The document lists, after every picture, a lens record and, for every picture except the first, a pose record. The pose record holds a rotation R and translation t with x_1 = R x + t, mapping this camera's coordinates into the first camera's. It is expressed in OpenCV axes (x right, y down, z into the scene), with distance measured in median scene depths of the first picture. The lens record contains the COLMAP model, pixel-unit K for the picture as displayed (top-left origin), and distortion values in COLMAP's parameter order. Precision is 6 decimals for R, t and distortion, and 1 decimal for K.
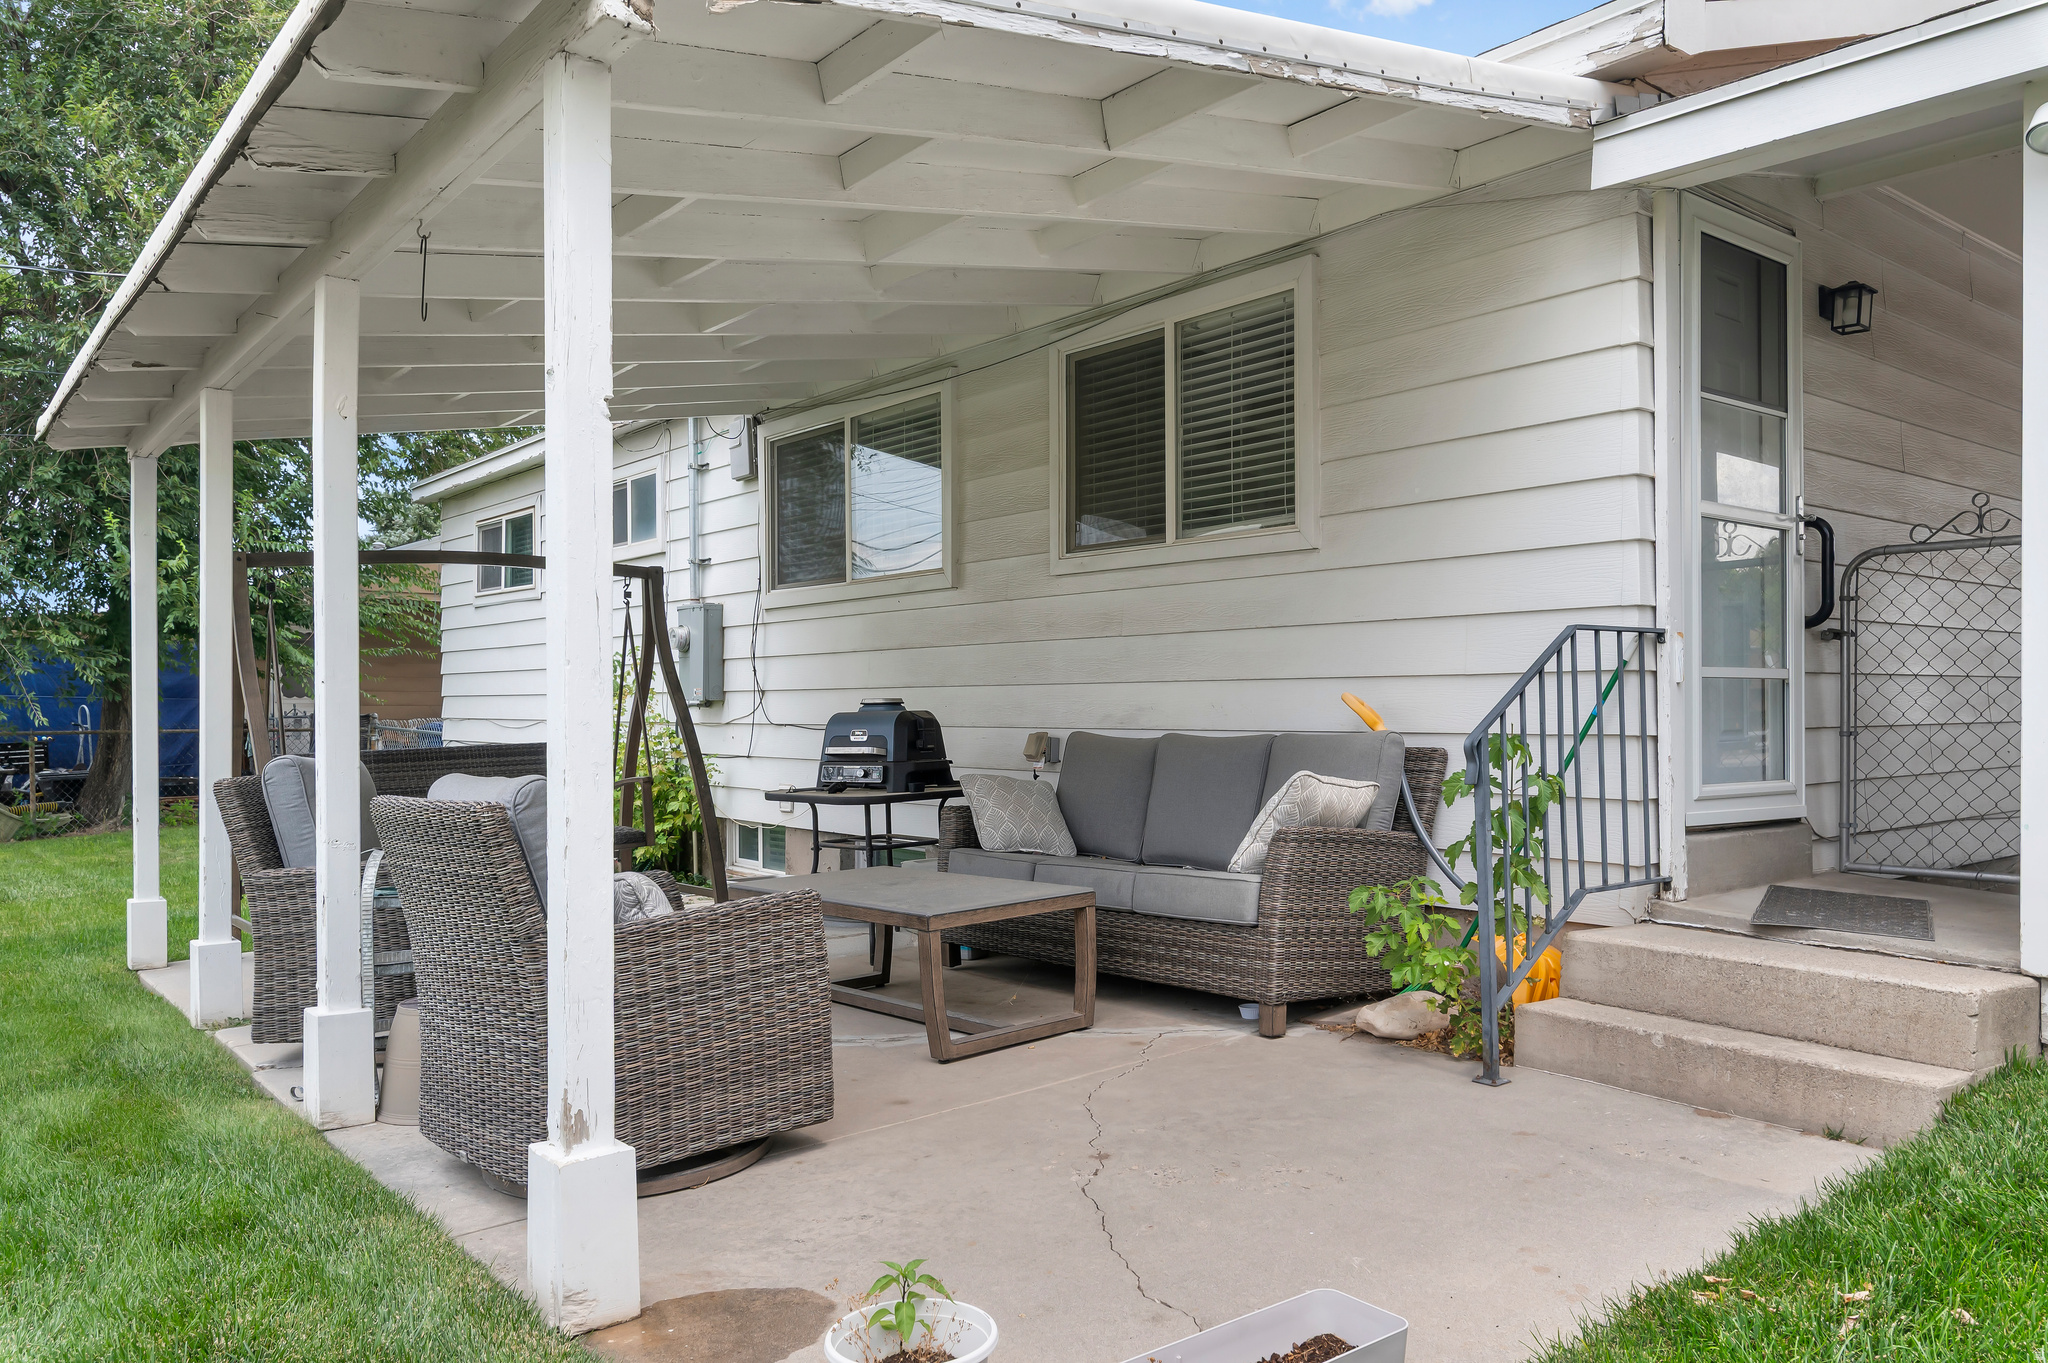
lens RADIAL K [[1458.1, 0, 1024.0], [0, 1458.1, 681.5], [0, 0, 1]] dist [-0.000975, -0.000309]
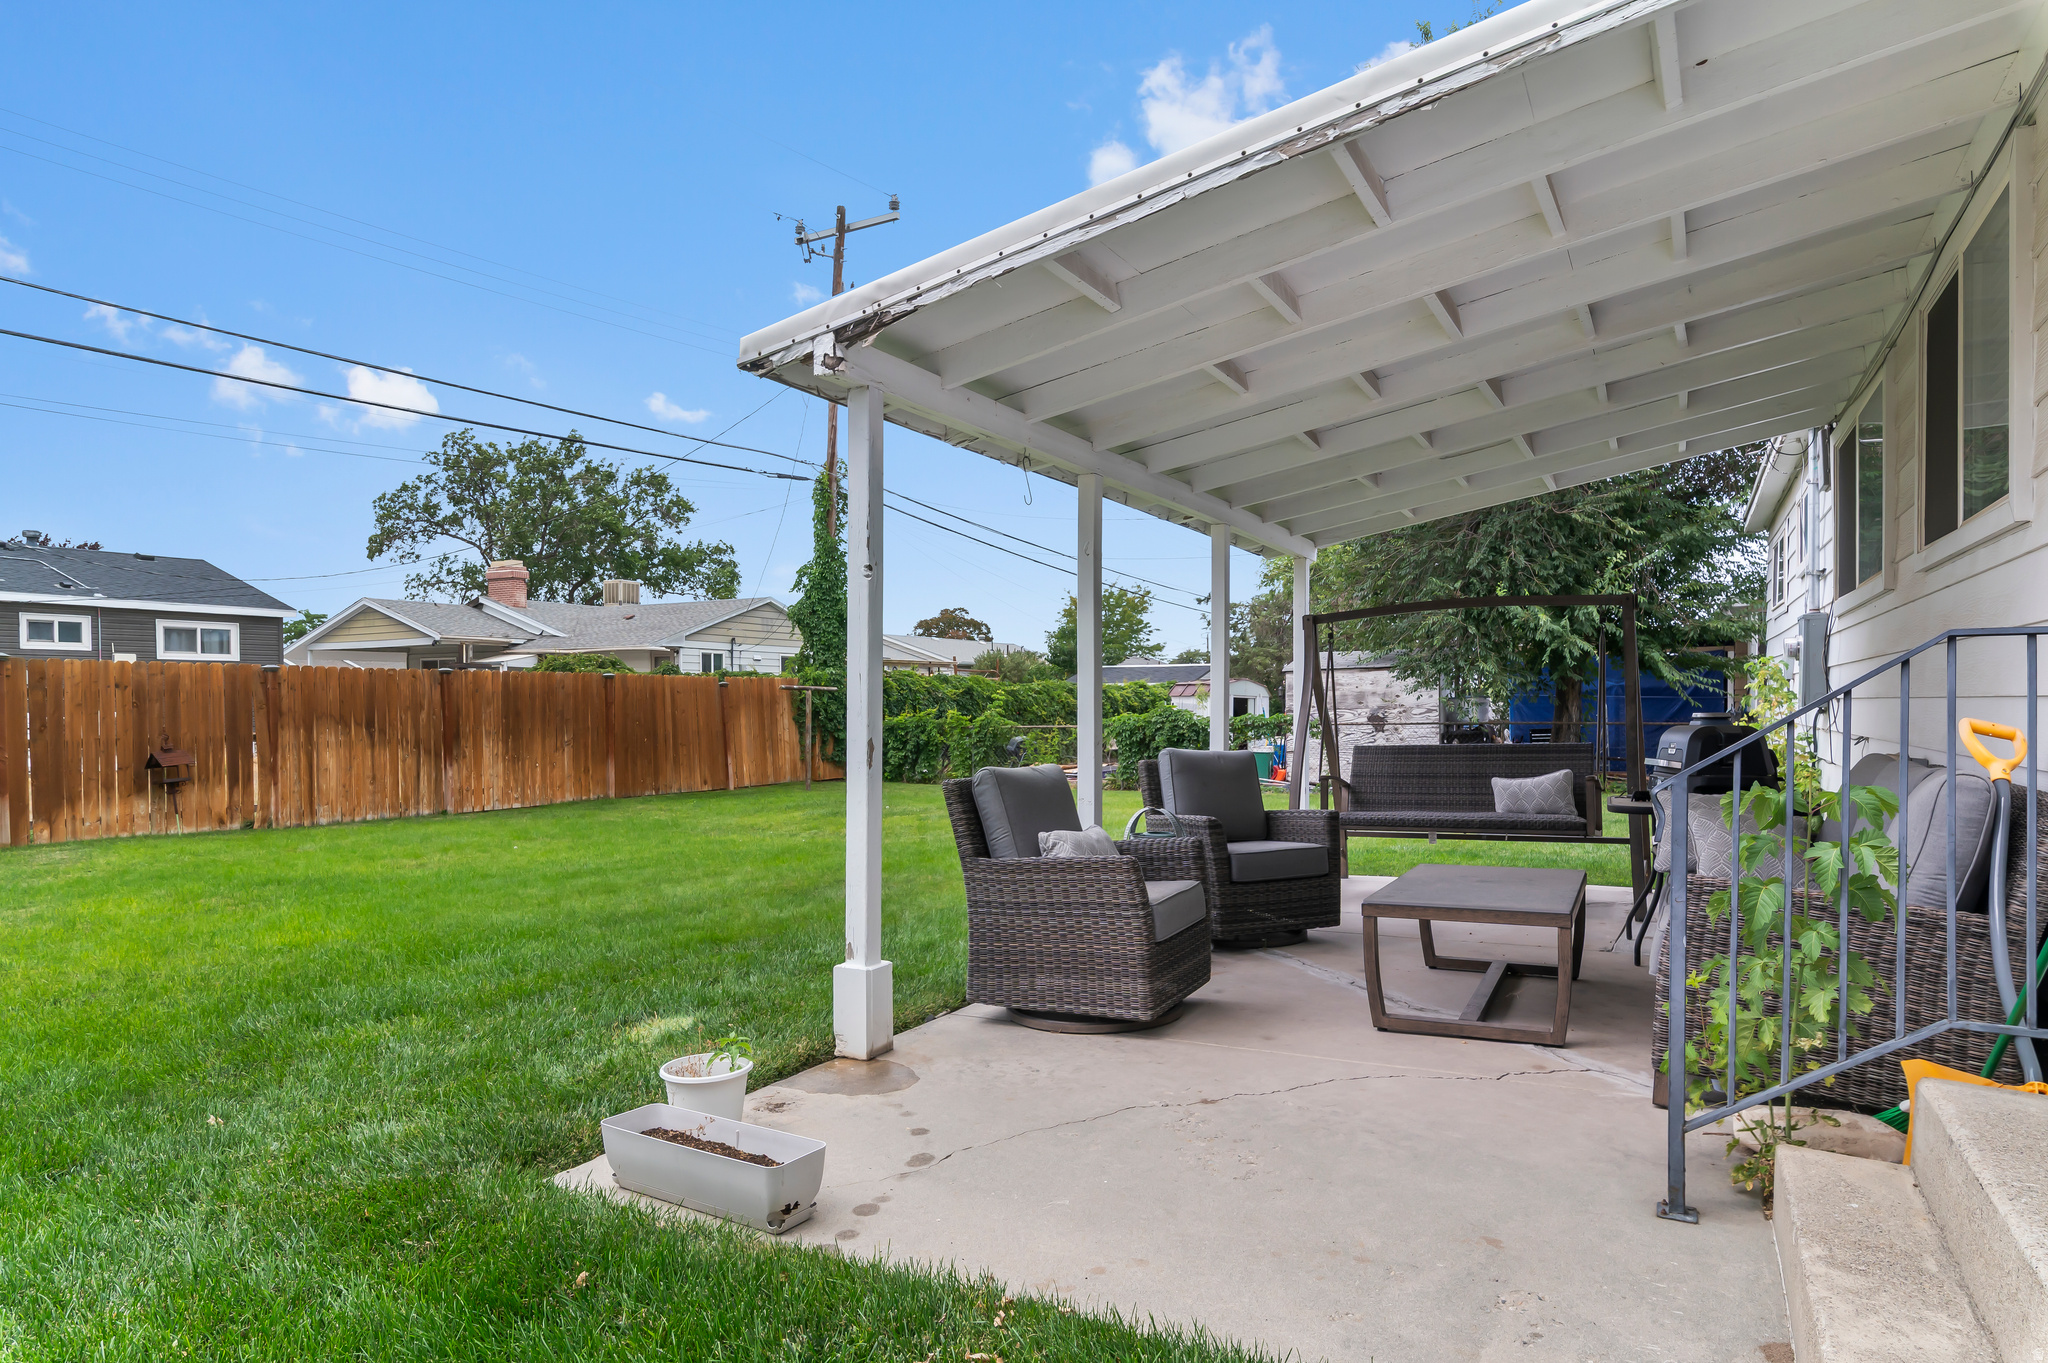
lens RADIAL K [[1147.1, 0, 1024.0], [0, 1147.1, 681.5], [0, 0, 1]] dist [-0.003052, -0.000400]
pose [[0.365505, -0.013262, -0.930715, 0.902136], [0.021328, 0.999755, -0.005870, -0.026037], [0.930565, -0.017705, 0.365699, 0.509041]]
